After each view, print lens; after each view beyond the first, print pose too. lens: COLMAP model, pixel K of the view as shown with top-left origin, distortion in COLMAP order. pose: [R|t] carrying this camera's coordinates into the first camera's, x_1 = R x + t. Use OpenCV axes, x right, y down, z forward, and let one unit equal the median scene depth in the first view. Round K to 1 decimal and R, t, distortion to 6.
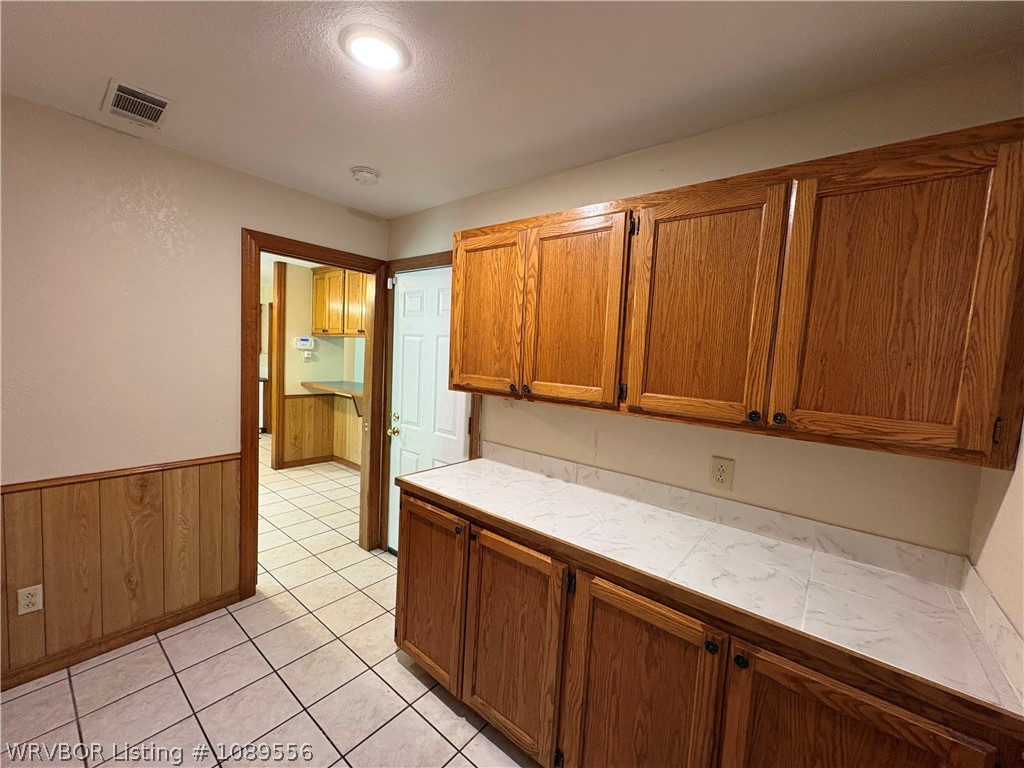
lens RADIAL K [[407.2, 0, 513.3], [0, 407.2, 381.8], [0, 0, 1]] dist [-0.001493, -0.000133]
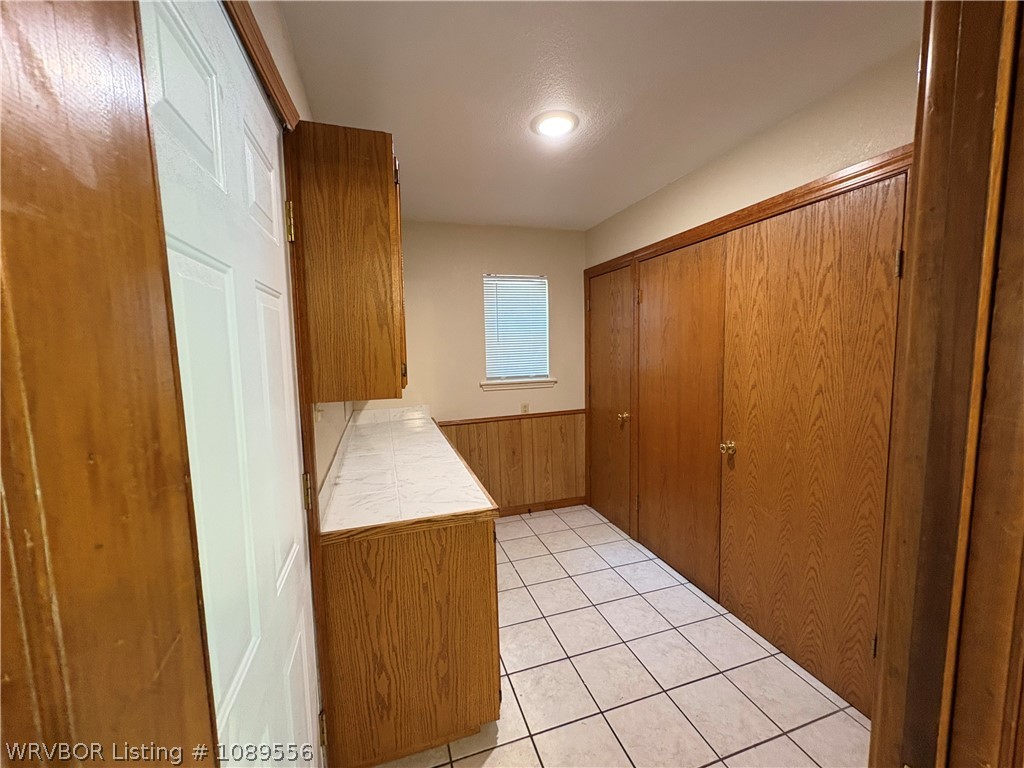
lens RADIAL K [[407.2, 0, 512.6], [0, 407.2, 382.3], [0, 0, 1]] dist [-0.001493, -0.000133]
pose [[-0.835153, -0.083426, 0.543654, -0.675178], [0.016426, 0.984206, 0.176265, -0.115034], [-0.549772, 0.156139, -0.820592, 1.517150]]
